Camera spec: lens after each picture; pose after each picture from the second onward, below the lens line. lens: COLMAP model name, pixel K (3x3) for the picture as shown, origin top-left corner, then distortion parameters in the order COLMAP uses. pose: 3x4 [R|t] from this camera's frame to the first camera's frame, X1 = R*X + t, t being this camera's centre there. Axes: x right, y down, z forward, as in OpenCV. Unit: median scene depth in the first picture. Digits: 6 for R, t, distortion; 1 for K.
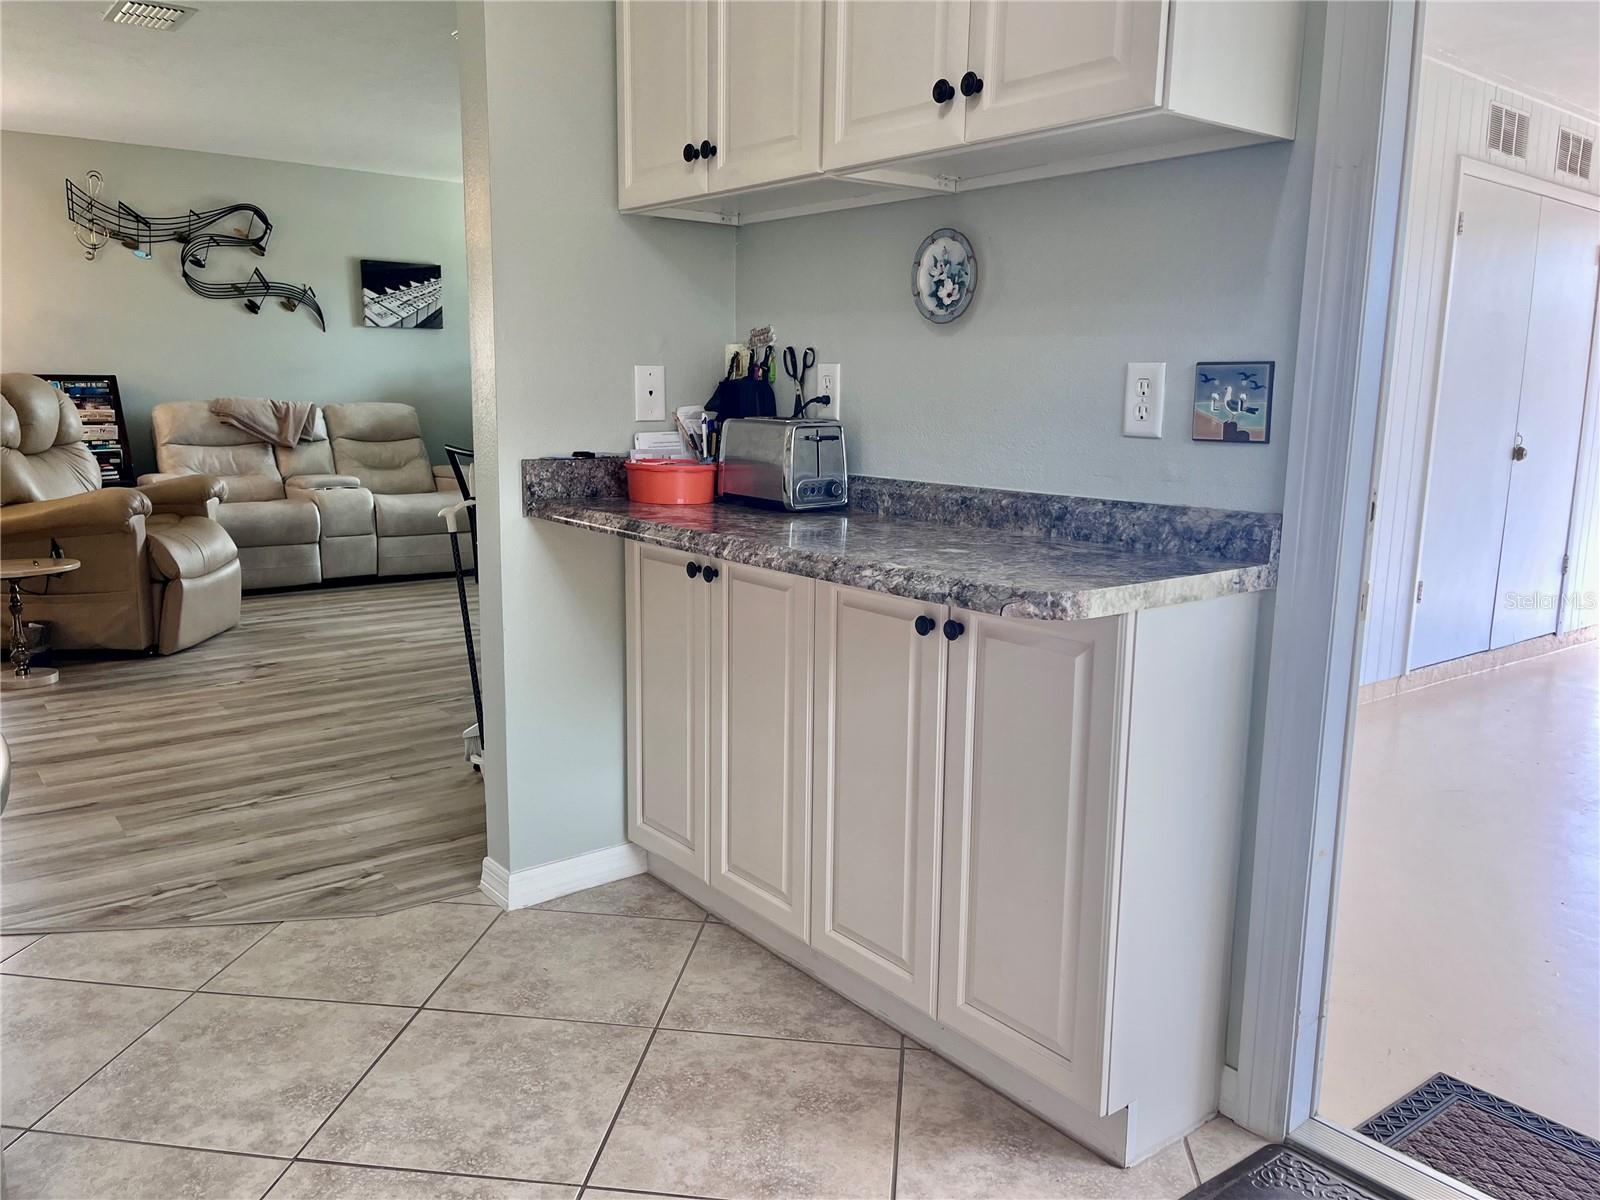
lens RADIAL K [[1213.1, 0, 800.2], [0, 1213.1, 596.5], [0, 0, 1]] dist [0.033526, -0.037228]
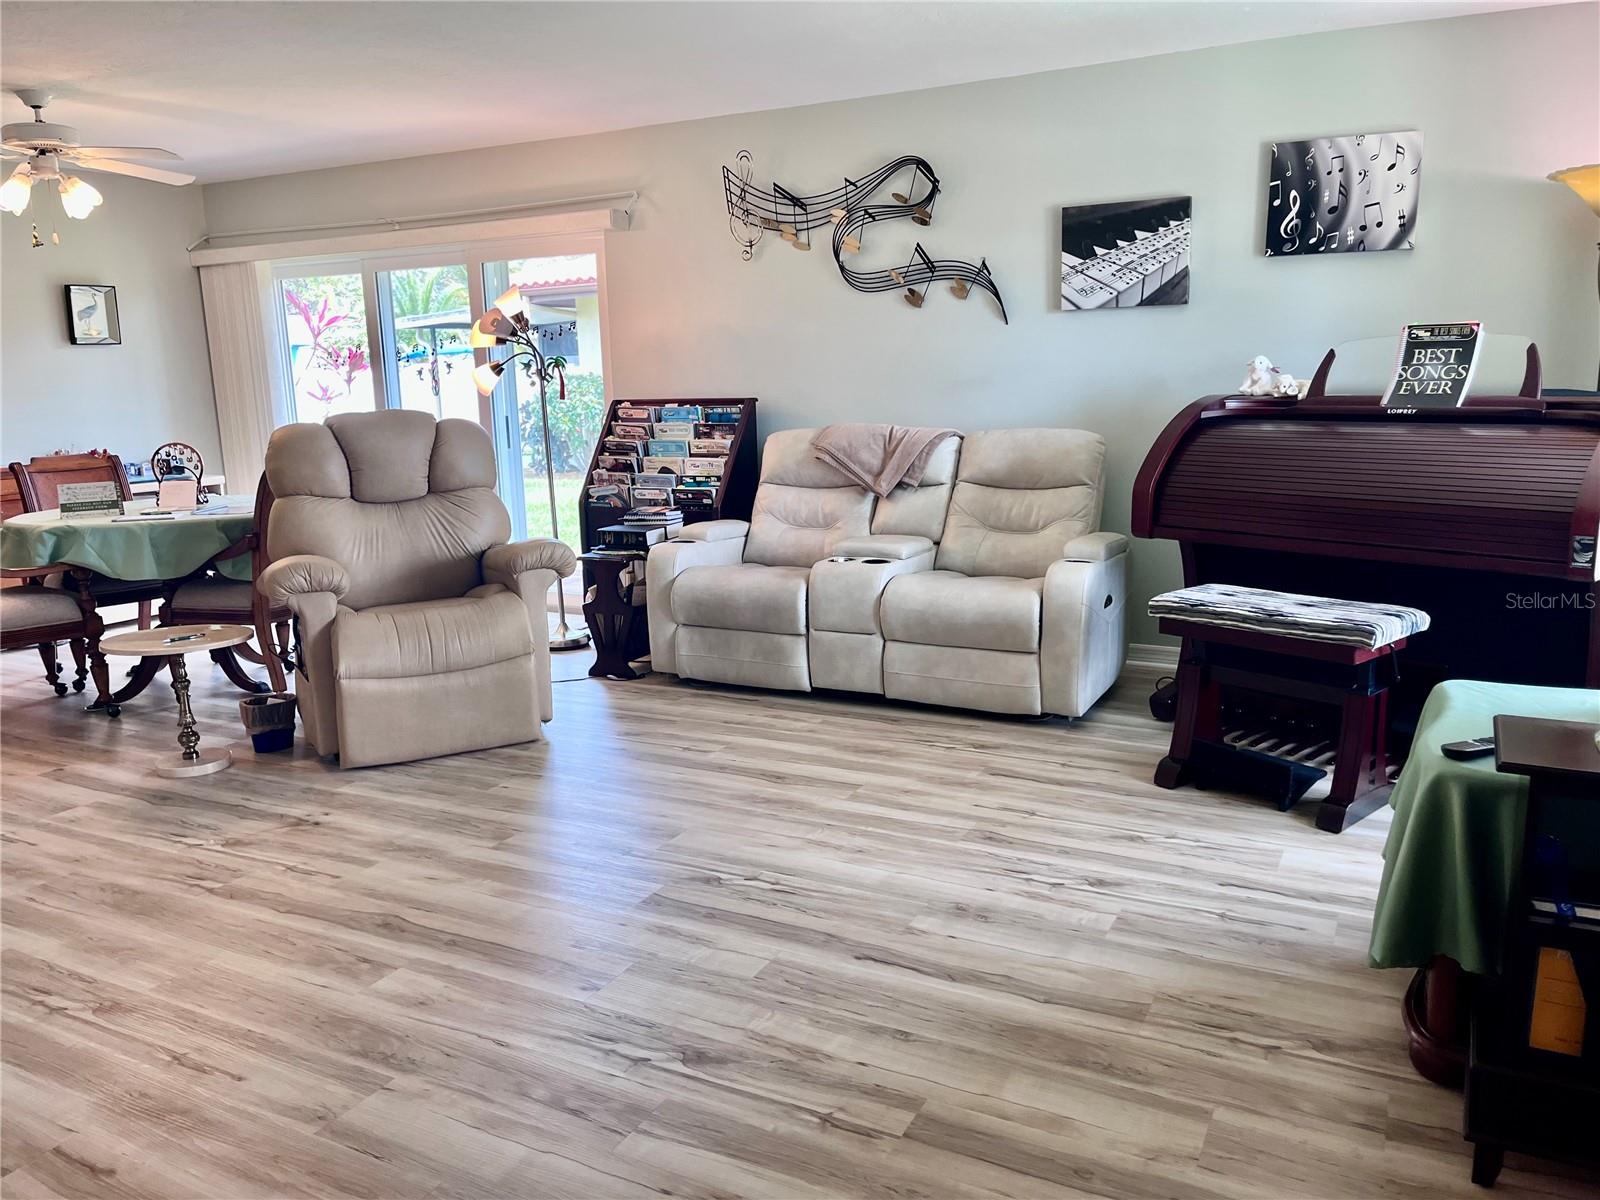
lens RADIAL K [[1213.1, 0, 804.2], [0, 1213.1, 615.1], [0, 0, 1]] dist [0.033526, -0.037228]
pose [[0.410687, 0.154803, -0.898539, 0.220106], [-0.126154, 0.985651, 0.112150, -0.128512], [0.903007, 0.067296, 0.424323, 0.670860]]
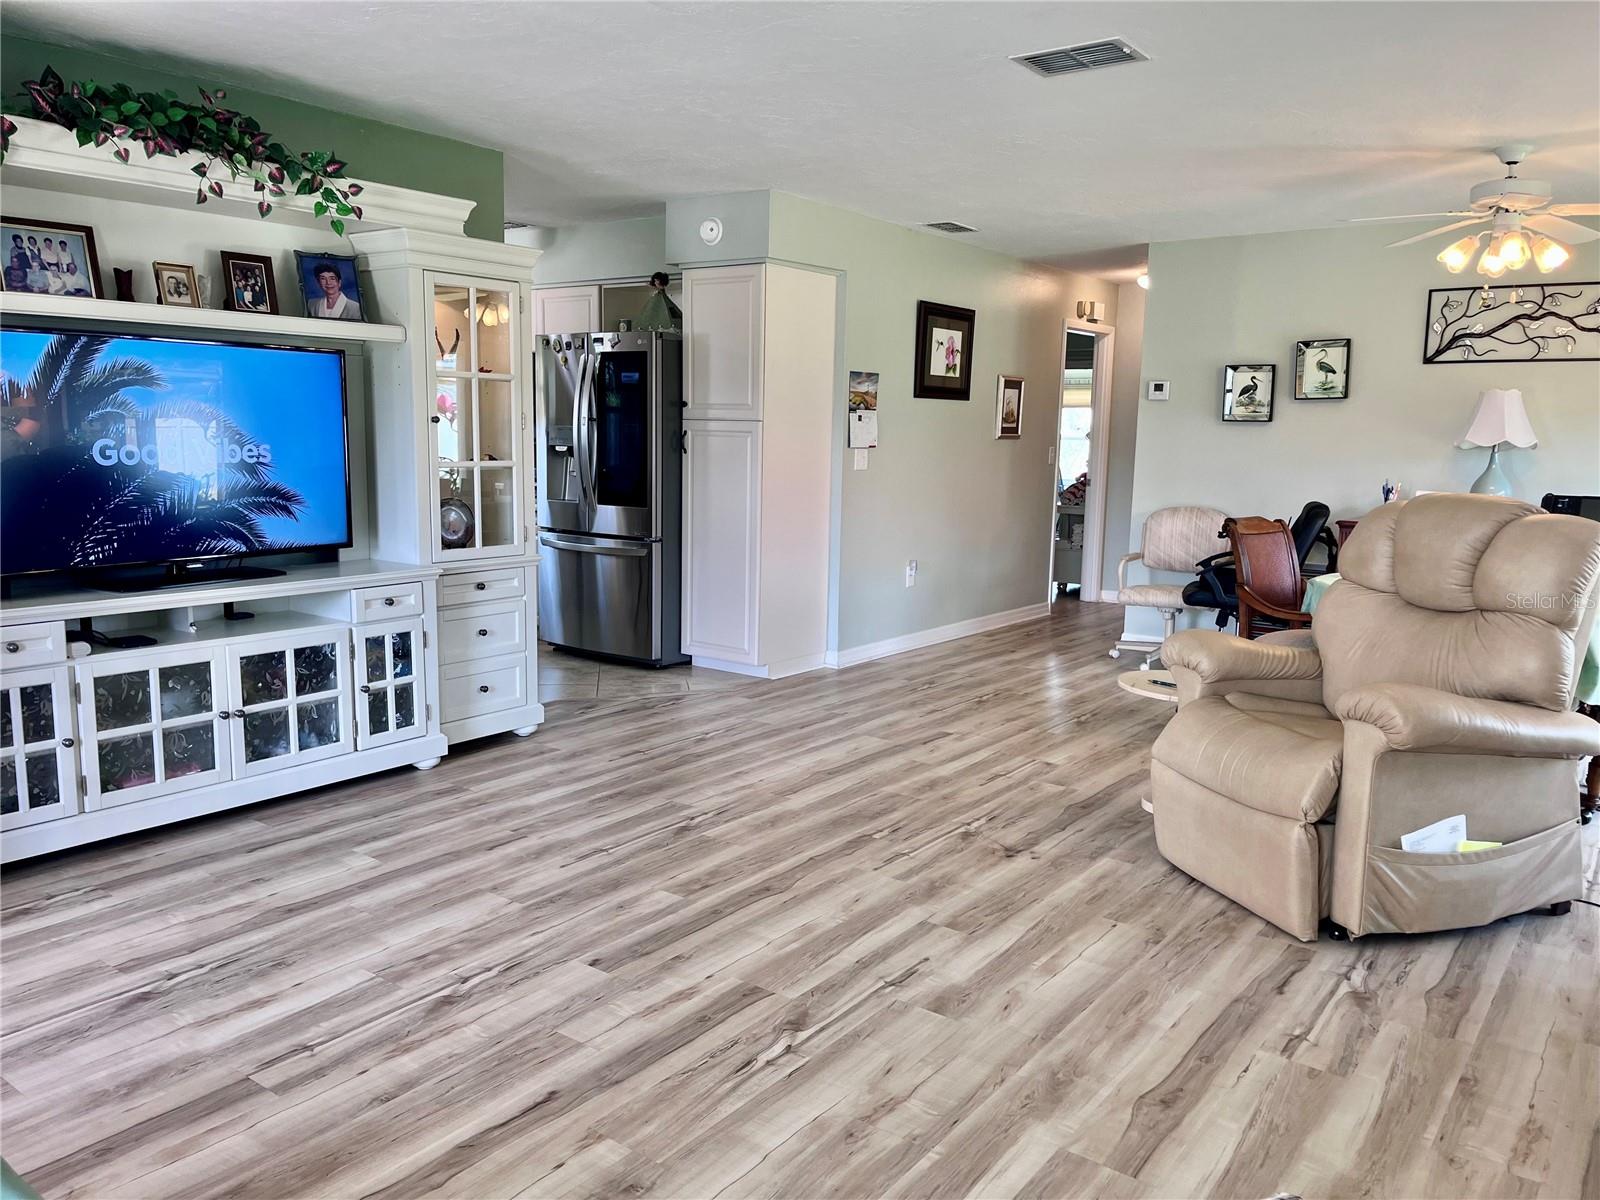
lens RADIAL K [[1213.1, 0, 798.4], [0, 1213.1, 604.9], [0, 0, 1]] dist [0.033526, -0.037228]
pose [[-0.966651, -0.000698, -0.256097, -0.080836], [-0.080849, 0.949688, 0.302581, -0.220011], [0.243001, 0.313195, -0.918074, 1.145146]]
